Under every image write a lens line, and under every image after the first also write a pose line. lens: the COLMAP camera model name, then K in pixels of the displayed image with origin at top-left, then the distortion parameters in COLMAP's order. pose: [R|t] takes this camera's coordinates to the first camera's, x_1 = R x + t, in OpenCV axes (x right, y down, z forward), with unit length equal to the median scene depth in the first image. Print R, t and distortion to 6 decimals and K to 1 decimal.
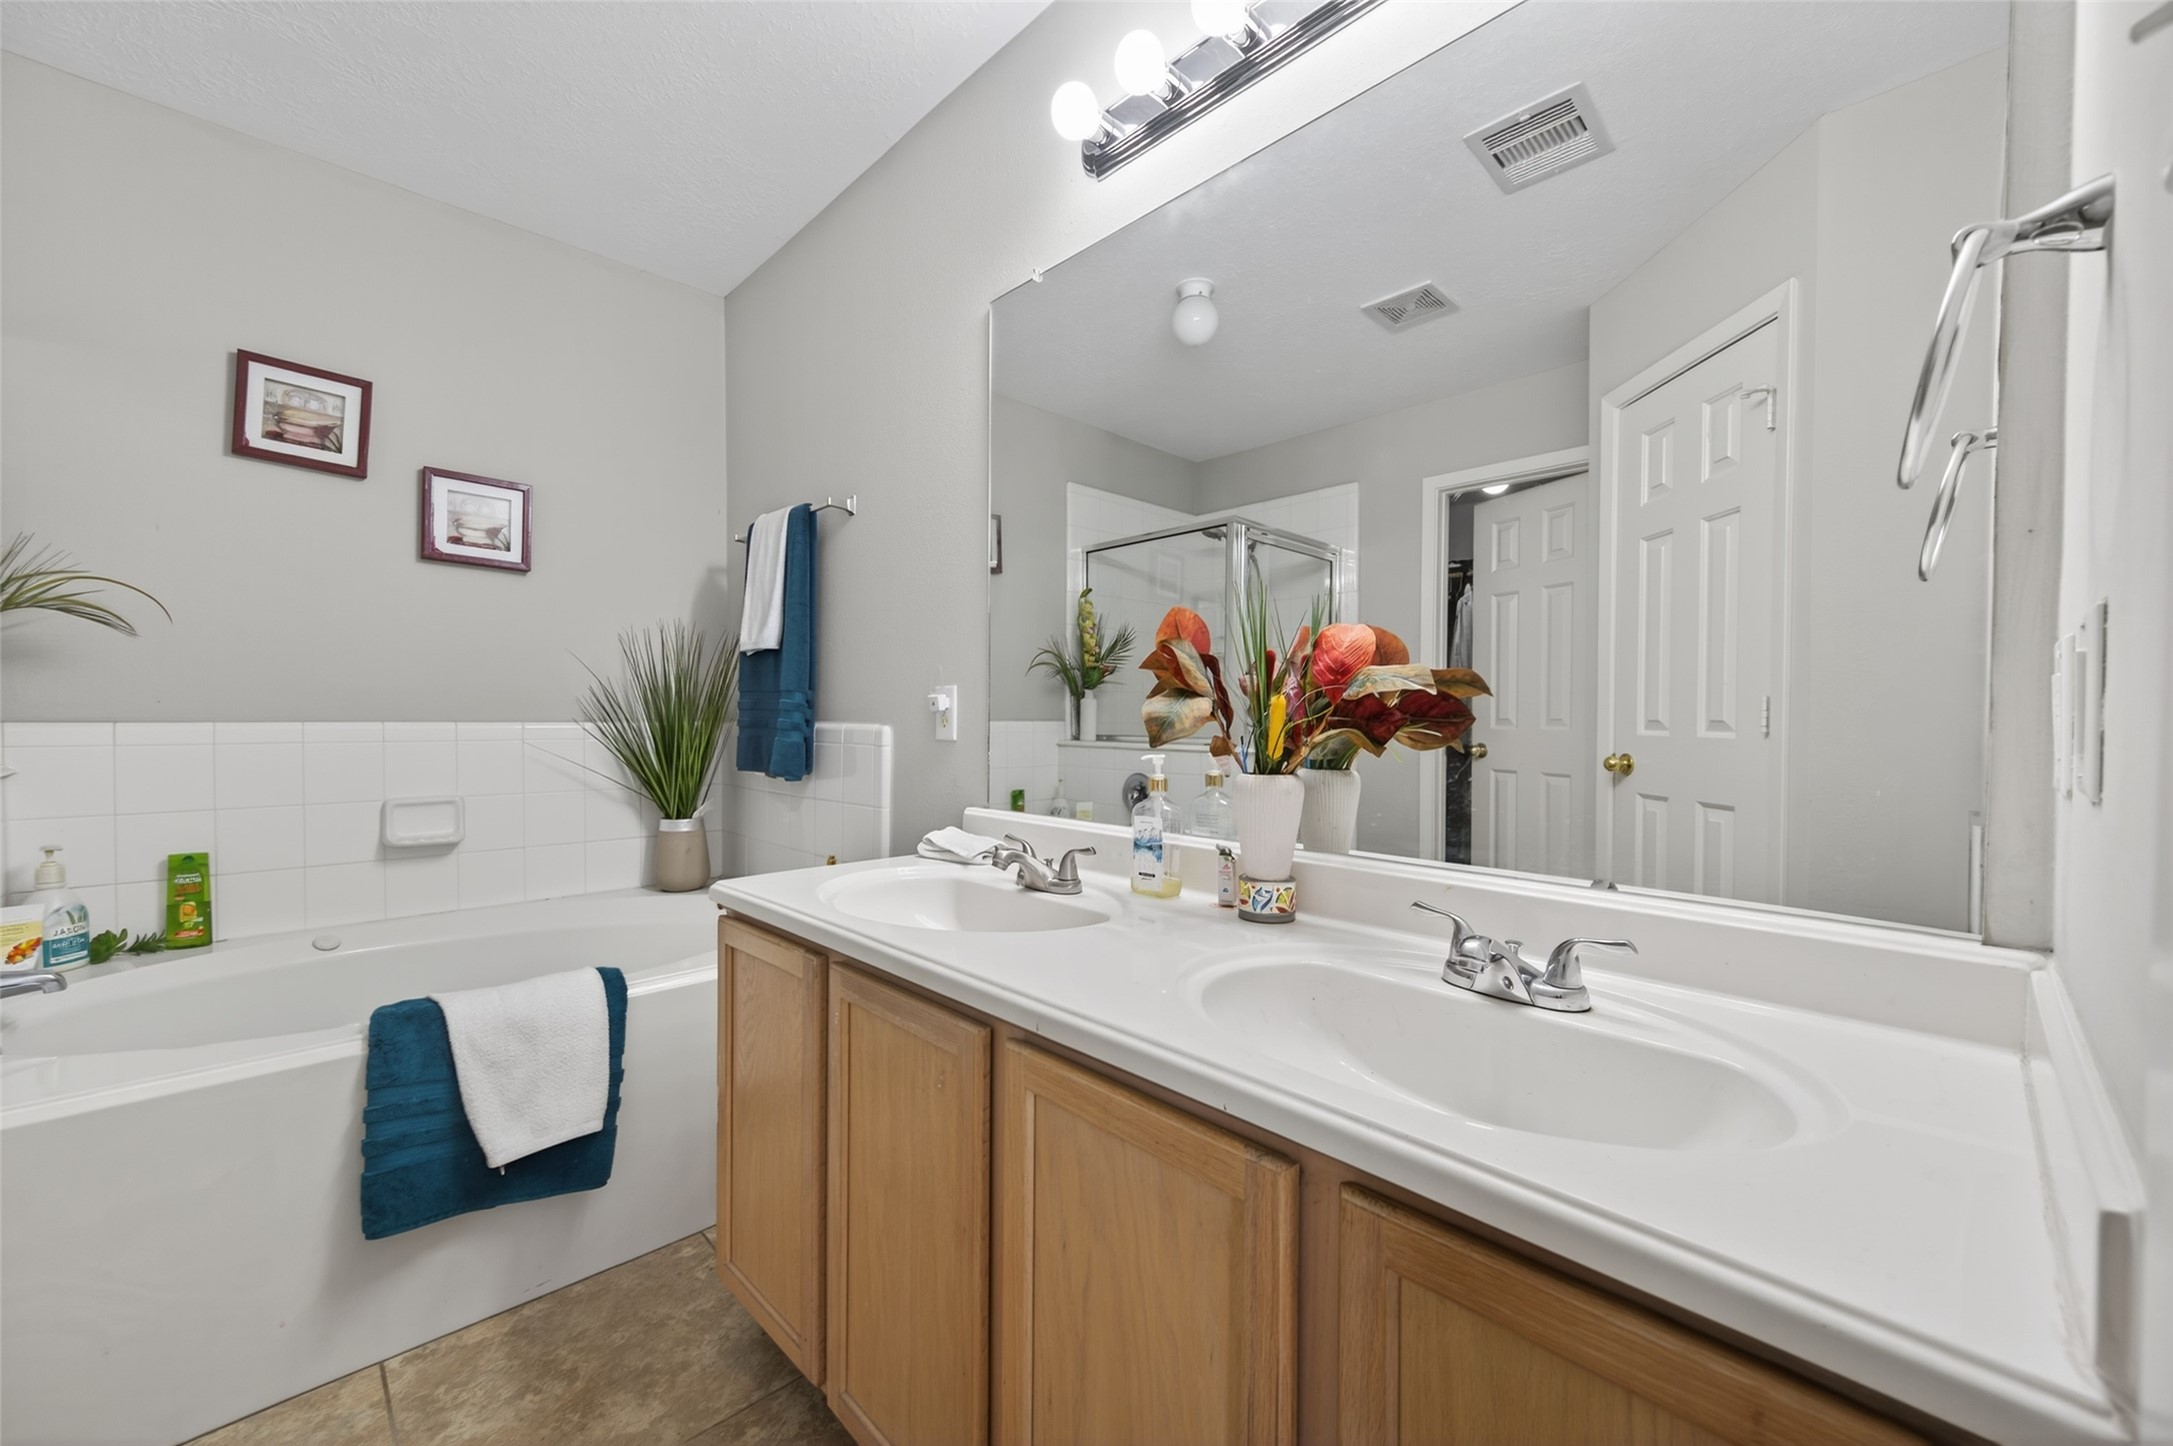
lens RADIAL K [[844.6, 0, 1081.9], [0, 844.6, 731.6], [0, 0, 1]] dist [0.005063, -0.000931]
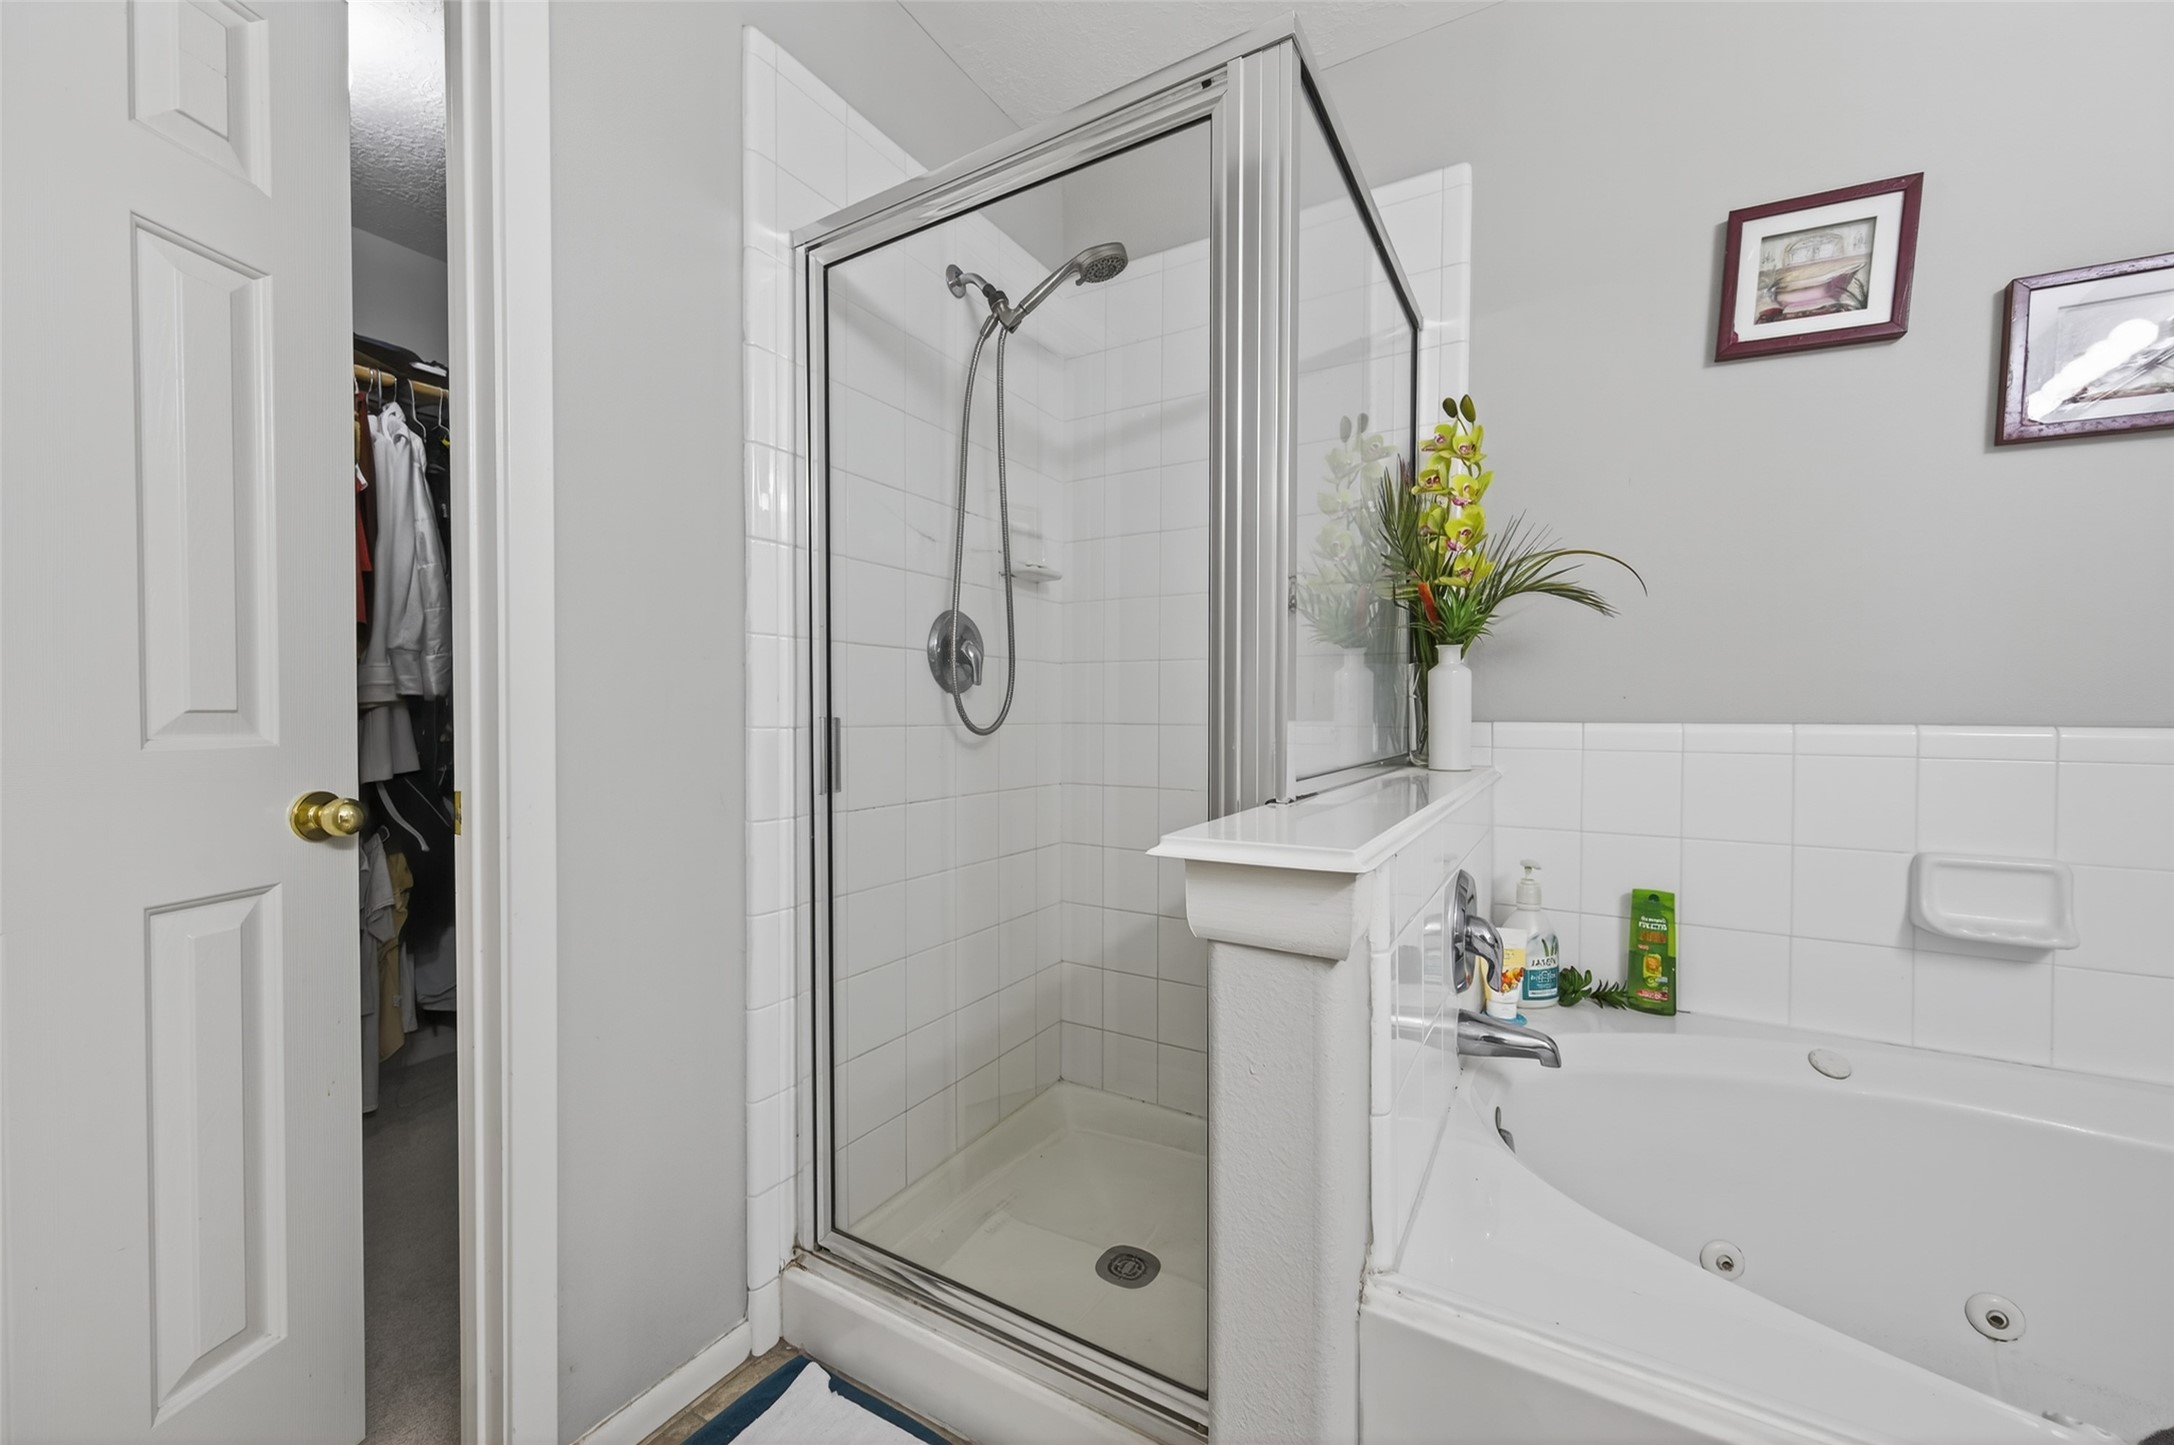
lens RADIAL K [[845.0, 0, 1082.6], [0, 845.0, 727.4], [0, 0, 1]] dist [0.005063, -0.000931]
pose [[0.261218, 0.013255, -0.965189, -0.434550], [-0.020744, 0.999752, 0.008116, -0.002469], [0.965057, 0.017902, 0.261428, 0.282850]]
